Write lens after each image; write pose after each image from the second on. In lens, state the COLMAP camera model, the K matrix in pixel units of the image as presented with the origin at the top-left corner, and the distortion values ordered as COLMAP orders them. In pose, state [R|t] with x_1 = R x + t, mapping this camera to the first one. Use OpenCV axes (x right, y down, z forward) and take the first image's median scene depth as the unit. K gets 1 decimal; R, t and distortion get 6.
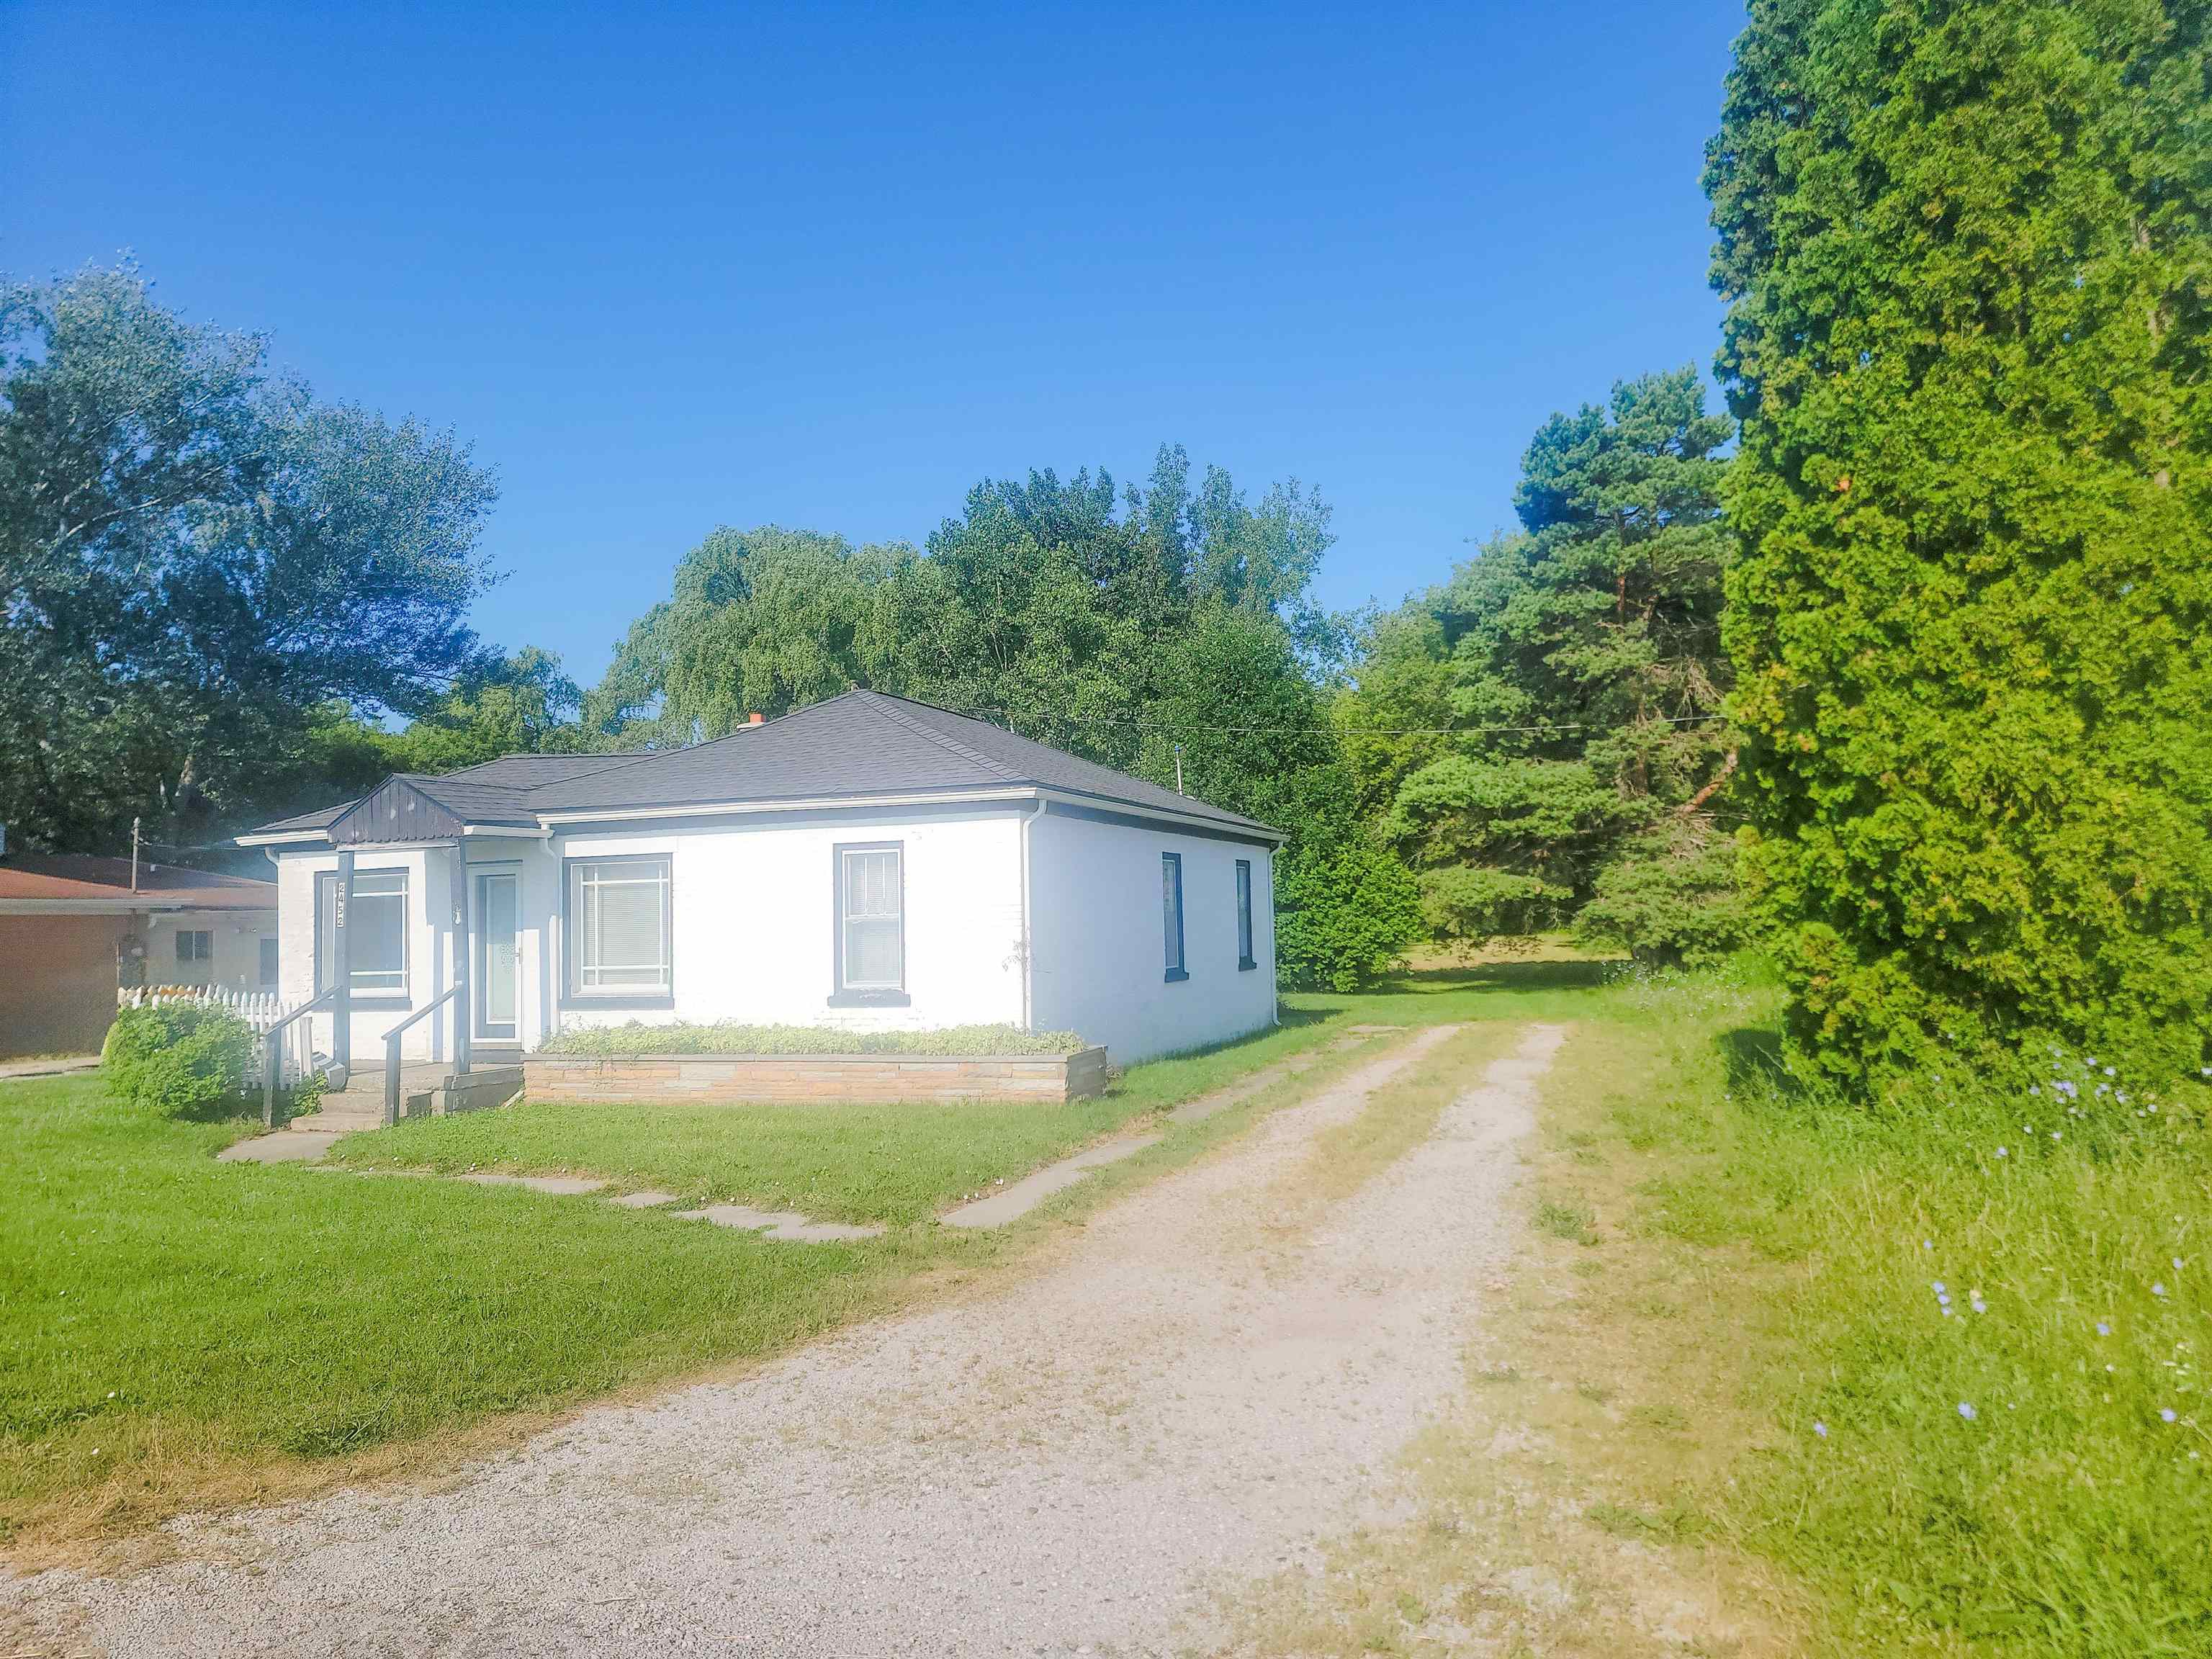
lens RADIAL K [[1545.9, 0, 1154.1], [0, 1545.9, 828.6], [0, 0, 1]] dist [0.057492, -0.004247]
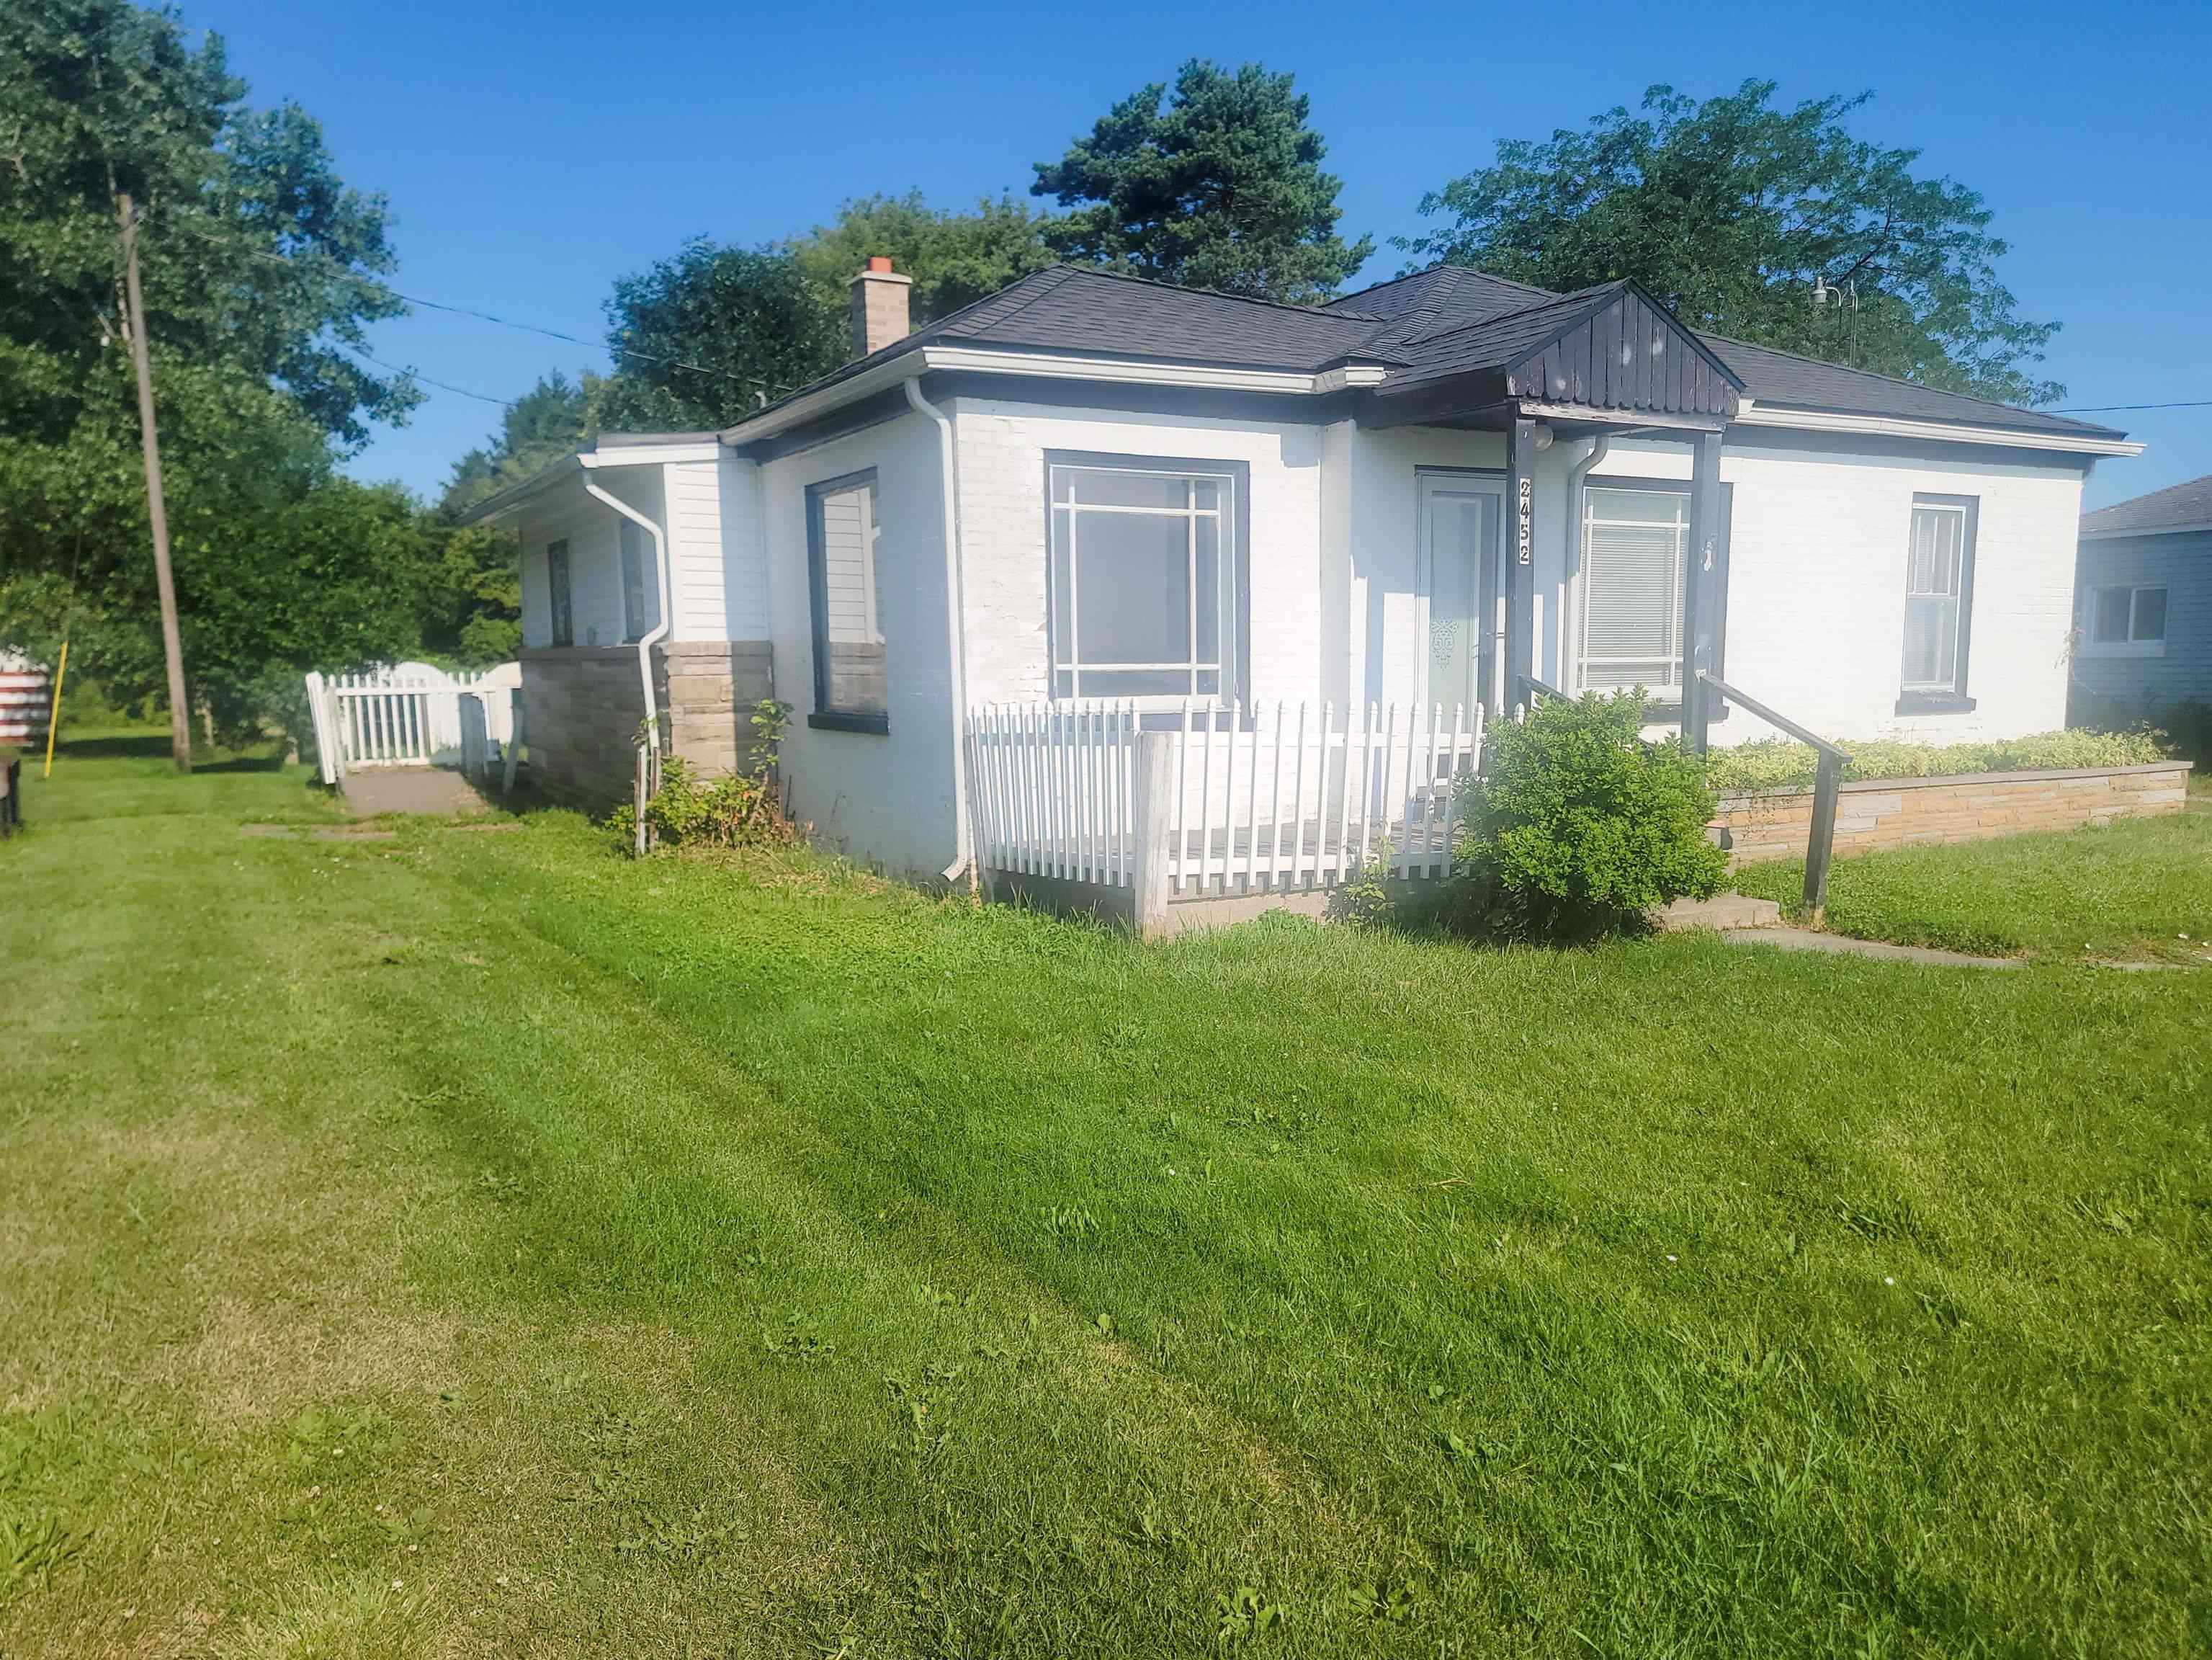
lens RADIAL K [[1659.4, 0, 1161.7], [0, 1659.4, 836.5], [0, 0, 1]] dist [0.098450, -0.114457]
pose [[0.644177, -0.054696, 0.762918, -0.977738], [-0.051285, 0.992107, 0.114430, 0.090918], [-0.763155, -0.112839, 0.636288, 0.691048]]
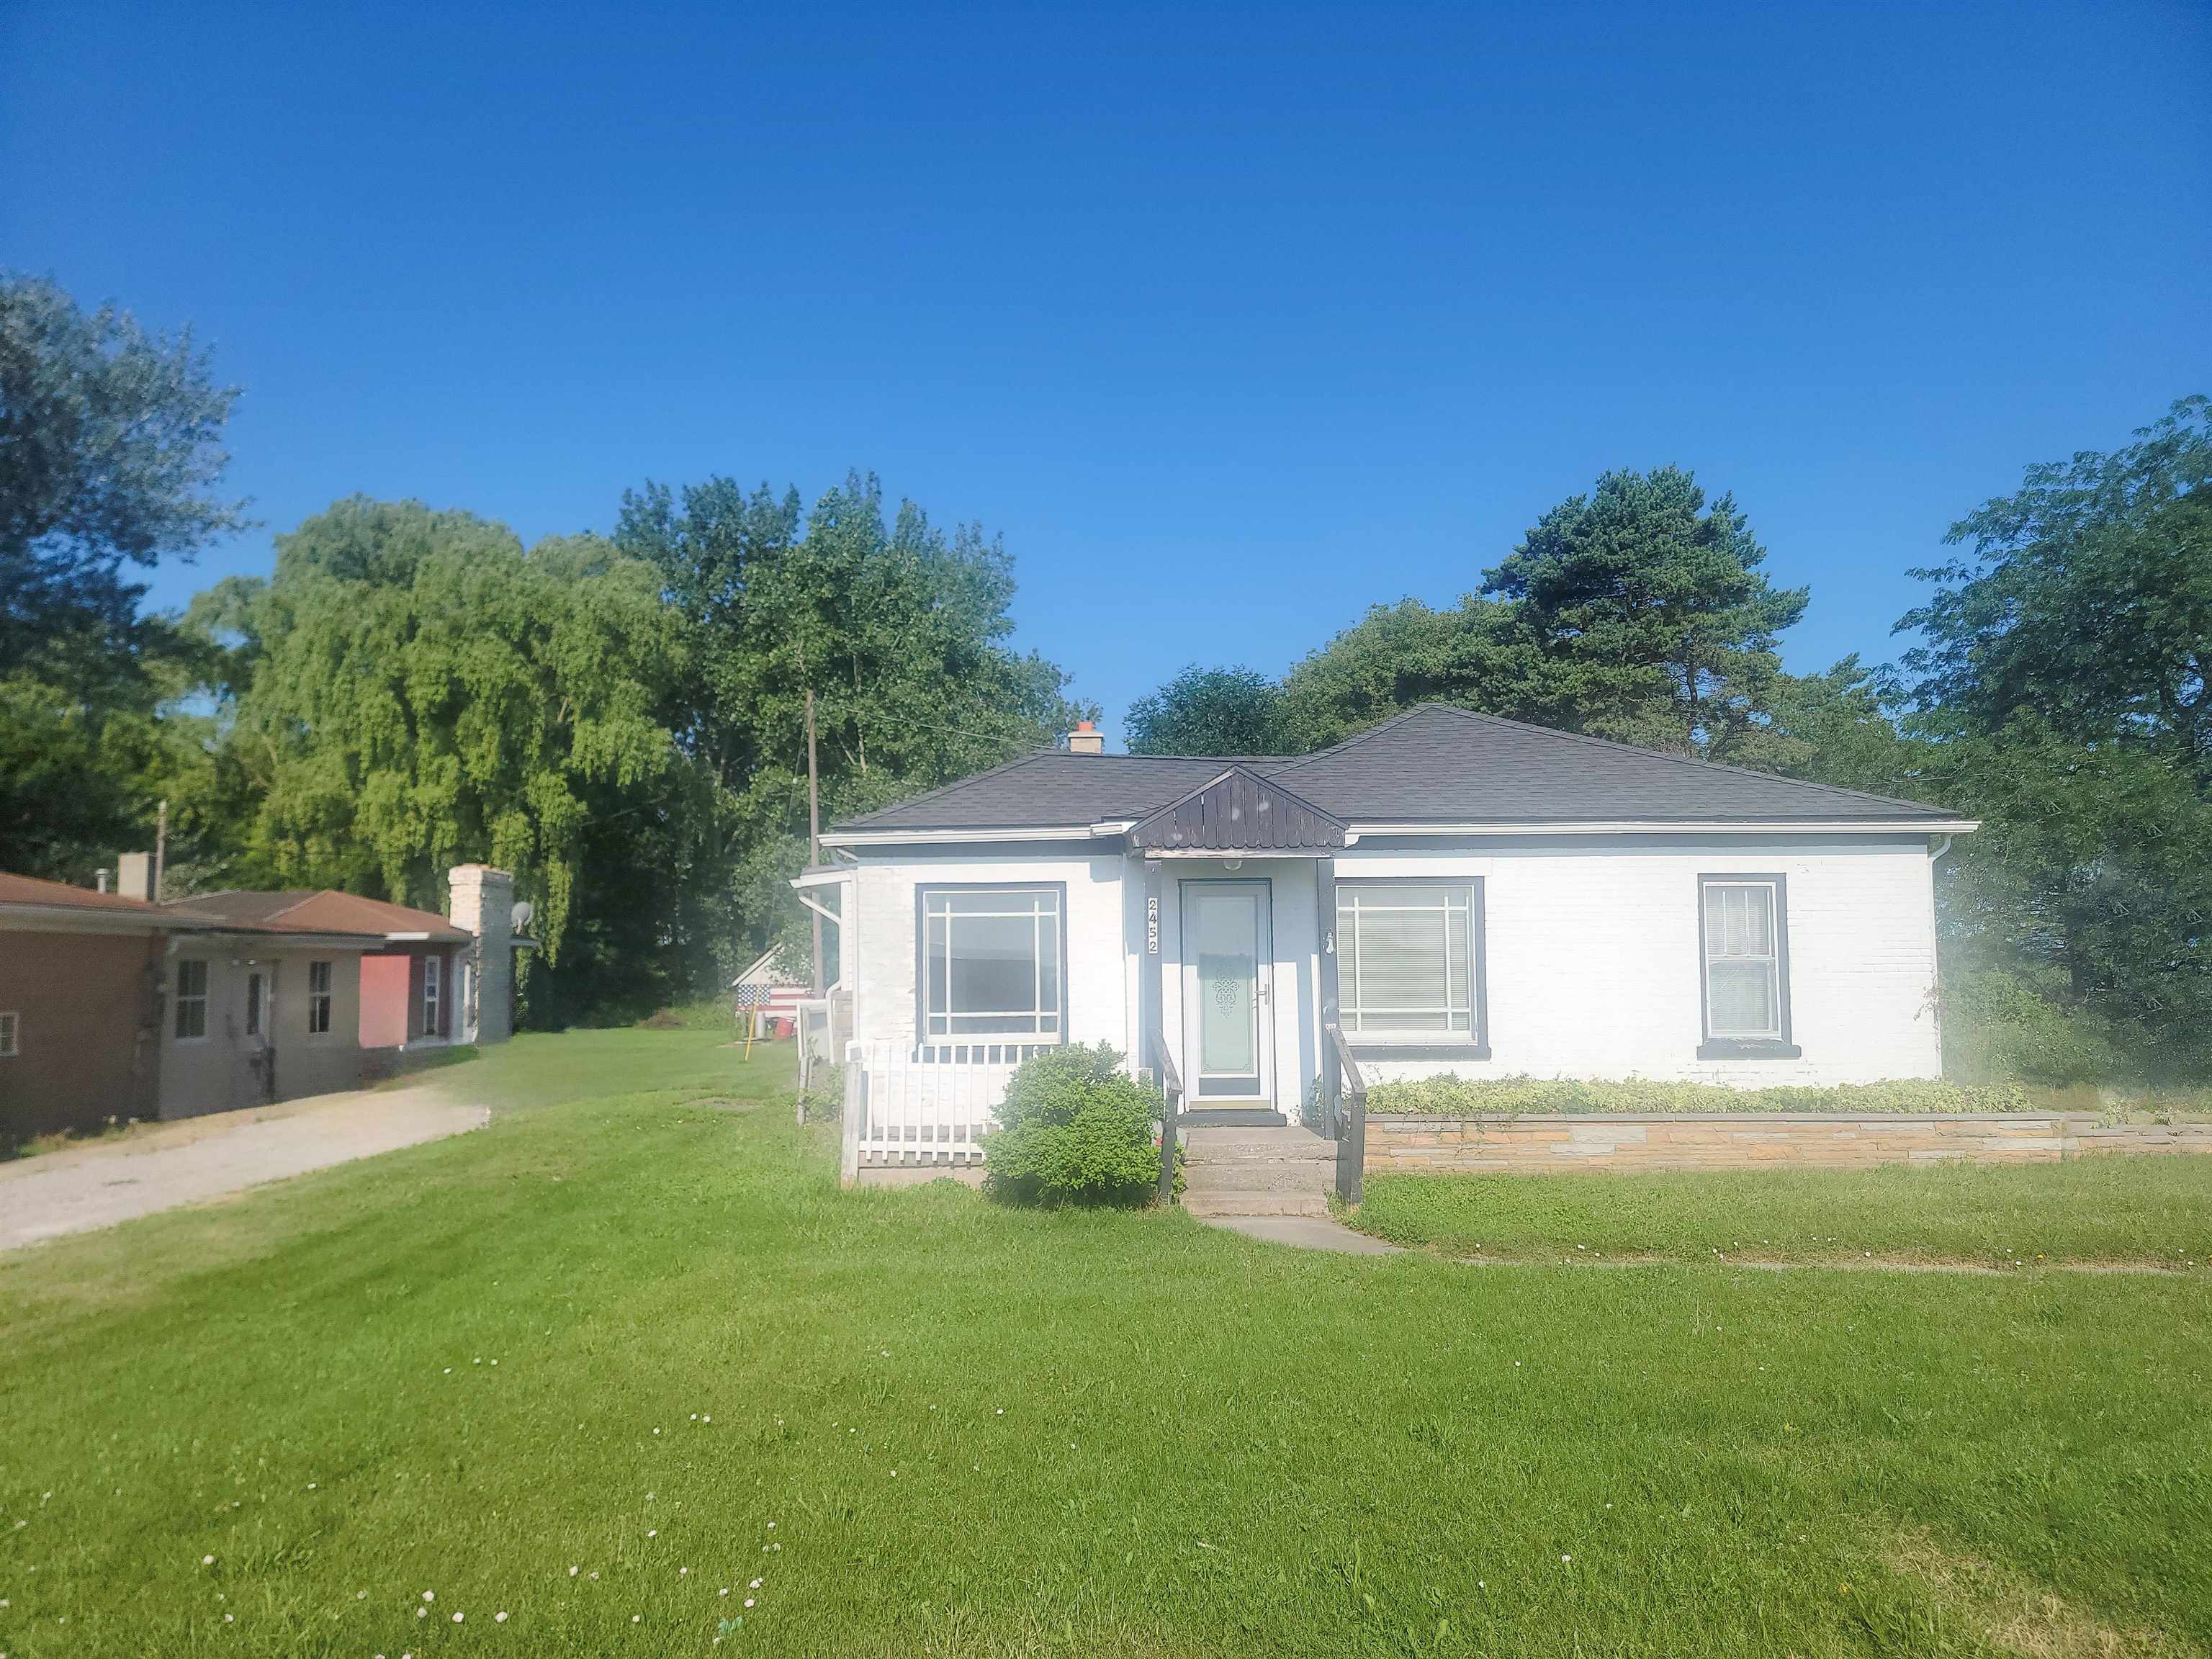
lens RADIAL K [[1545.9, 0, 1154.1], [0, 1545.9, 828.6], [0, 0, 1]] dist [0.057492, -0.004247]
pose [[0.932696, 0.050655, 0.357089, -0.759182], [-0.037426, 0.998336, -0.043867, 0.032140], [-0.358717, 0.027550, 0.933040, 0.258660]]
